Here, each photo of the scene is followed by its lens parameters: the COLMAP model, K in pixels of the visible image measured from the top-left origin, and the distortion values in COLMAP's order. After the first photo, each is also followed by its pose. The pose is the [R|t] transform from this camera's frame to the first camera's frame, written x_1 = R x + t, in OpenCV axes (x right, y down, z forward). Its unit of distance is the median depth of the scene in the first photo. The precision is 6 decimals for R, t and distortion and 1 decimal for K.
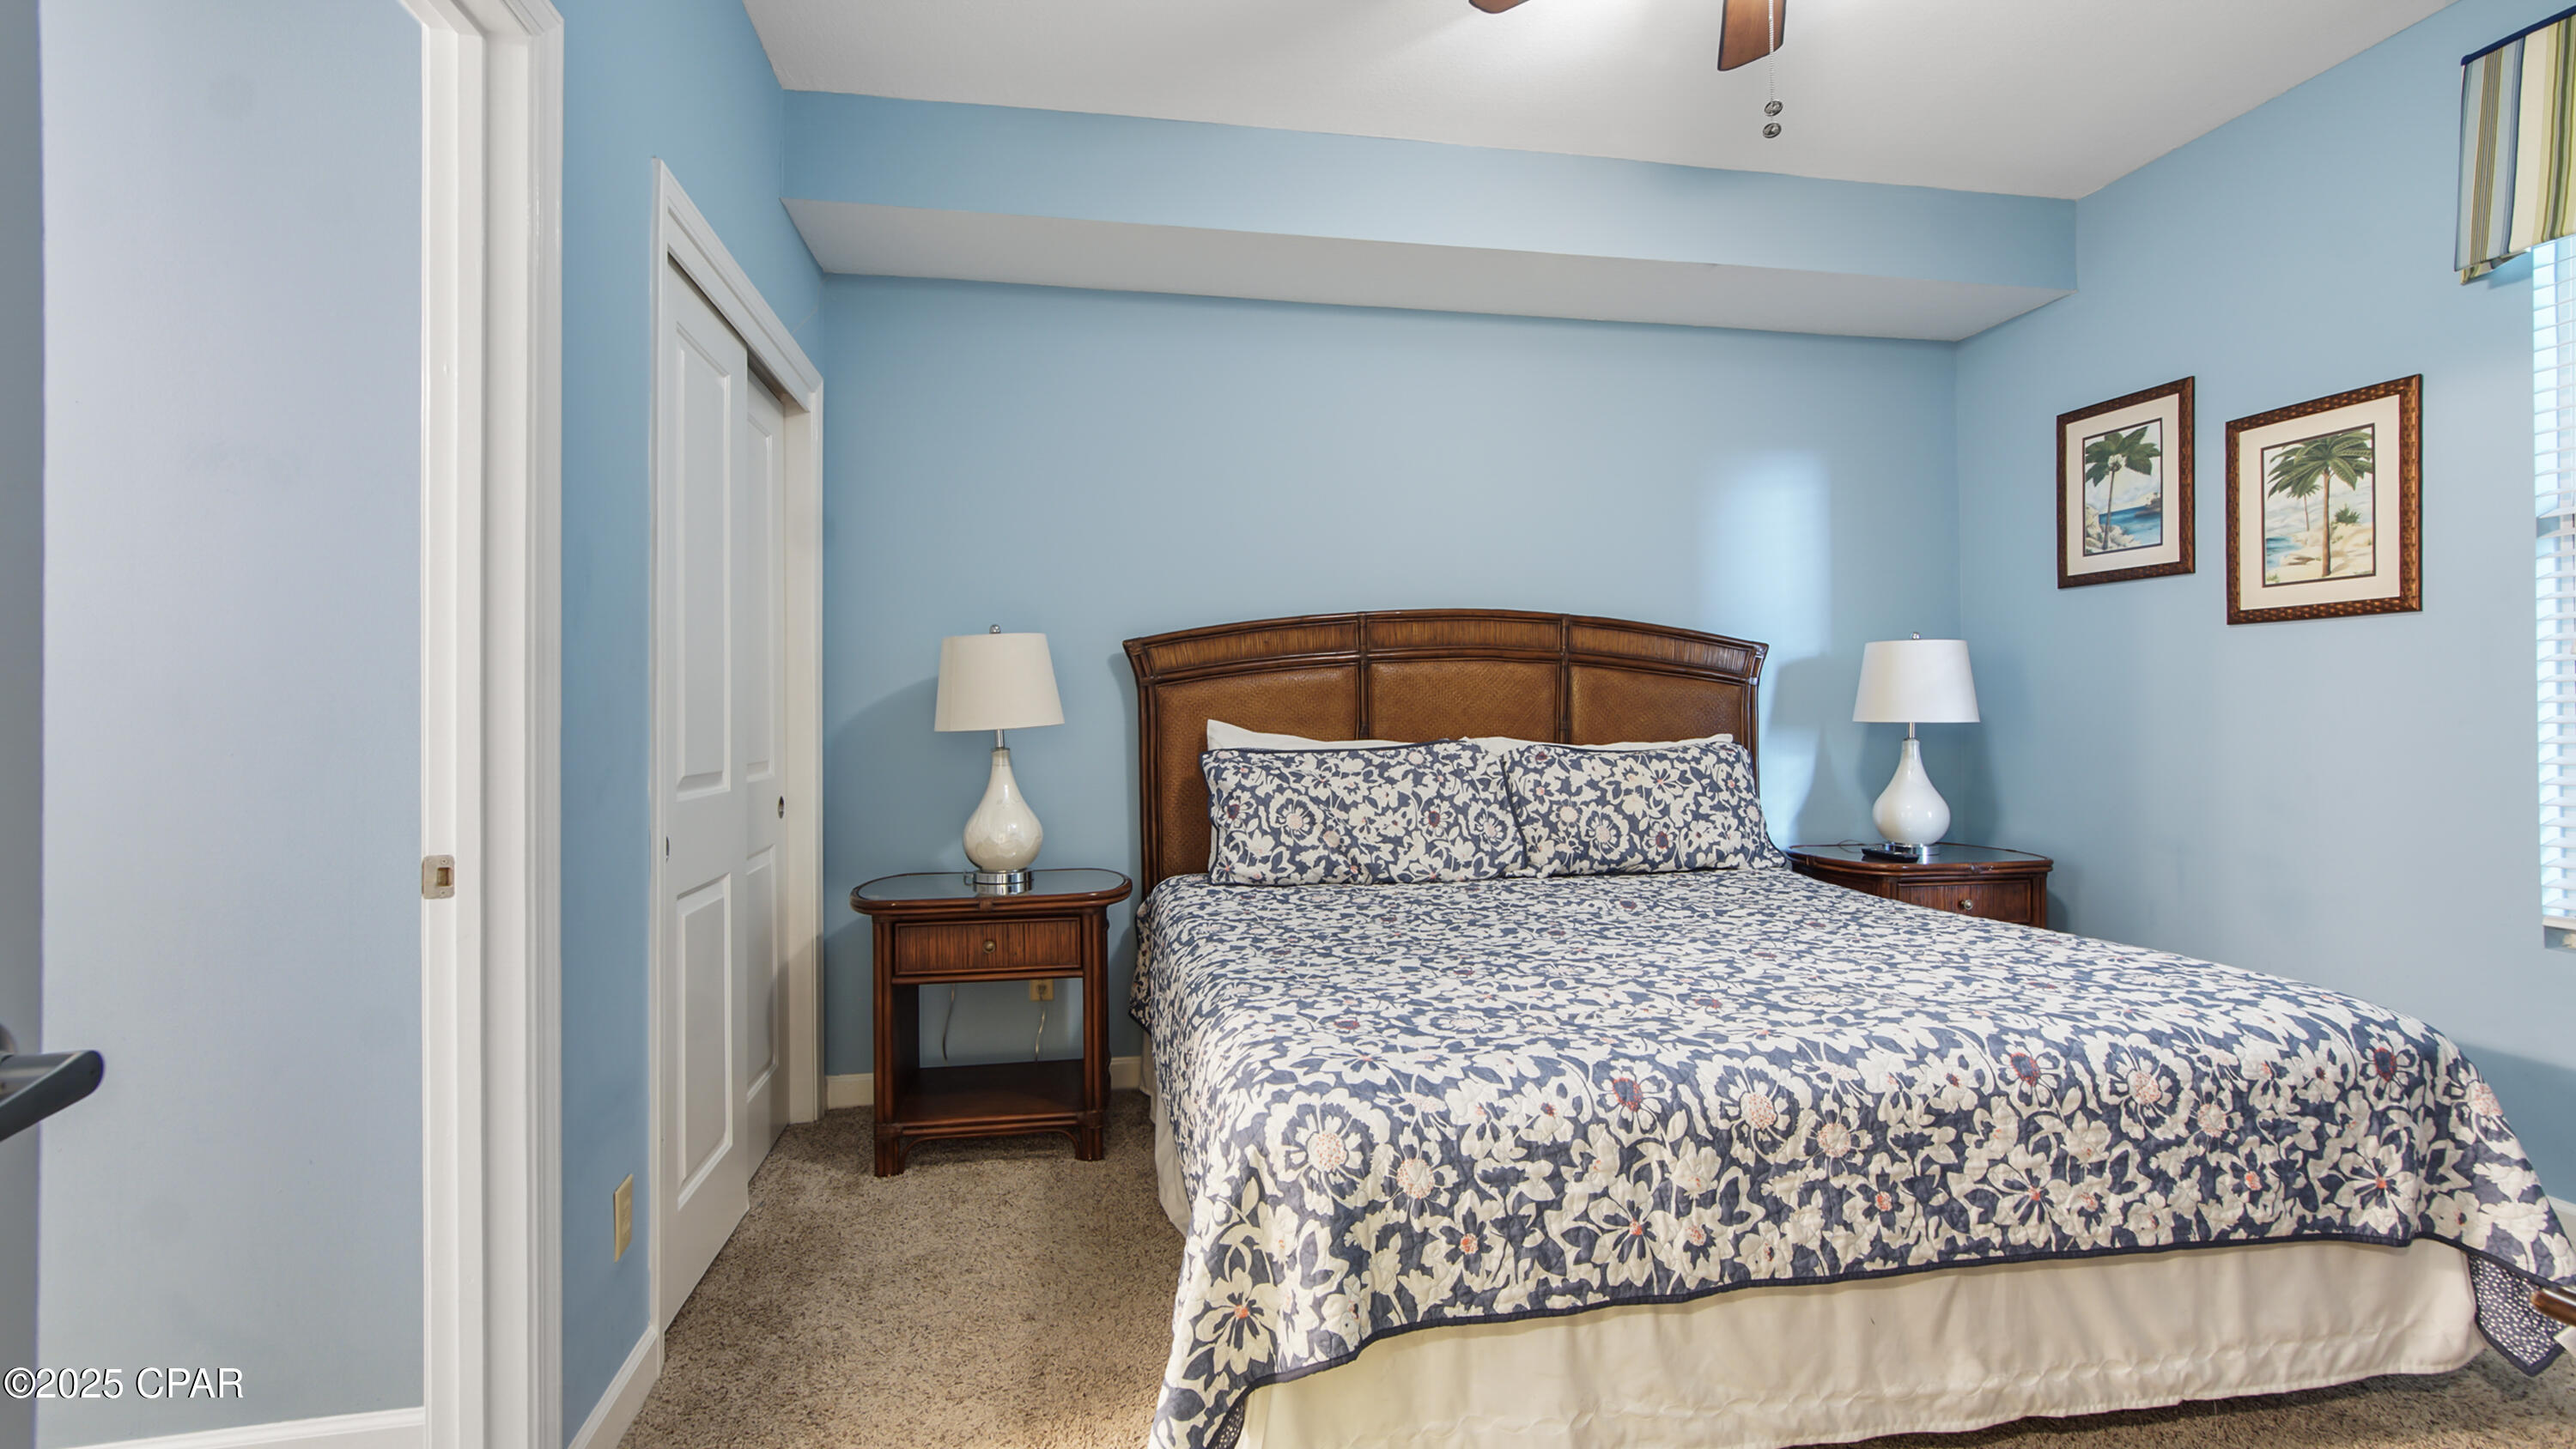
lens RADIAL K [[1204.2, 0, 1286.6], [0, 1204.2, 697.9], [0, 0, 1]] dist [-0.003963, 0.000911]
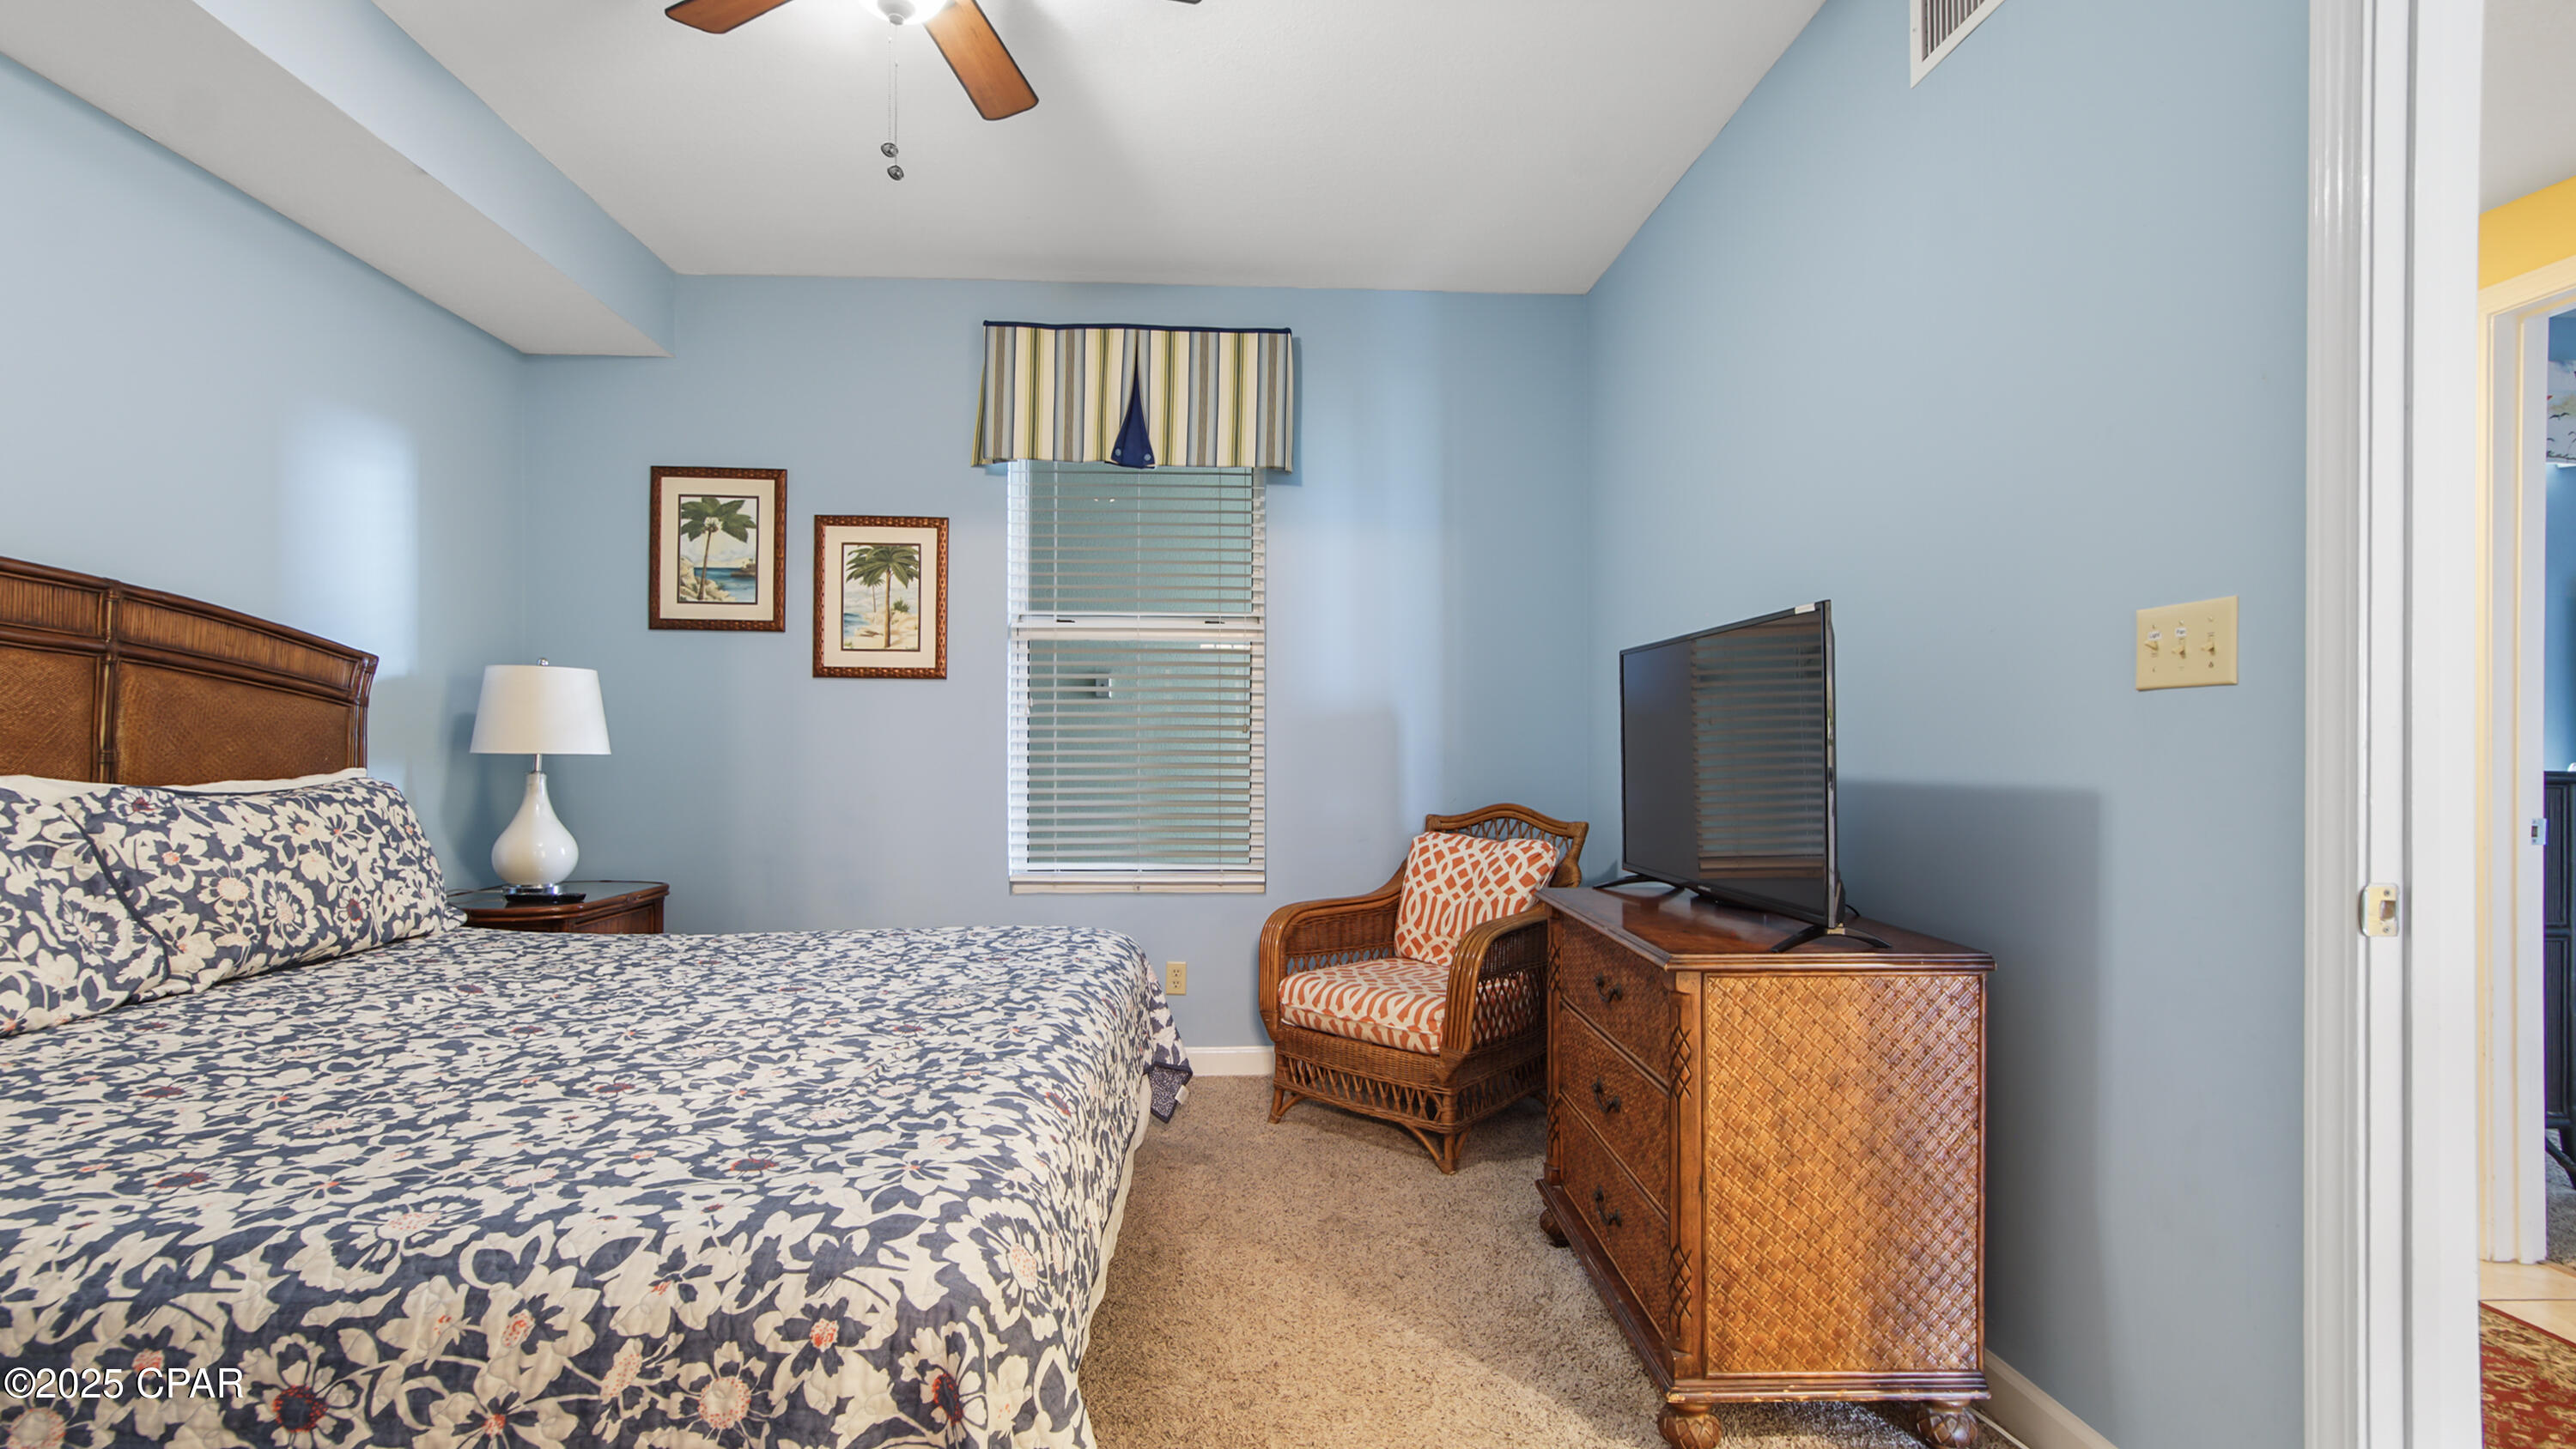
lens RADIAL K [[1167.3, 0, 1295.4], [0, 1167.3, 755.3], [0, 0, 1]] dist [-0.000727, 0.000146]
pose [[0.093641, 0.004819, 0.995594, -0.350884], [-0.018846, 0.999818, -0.003067, 0.013693], [-0.995428, -0.018476, 0.093715, 0.354880]]
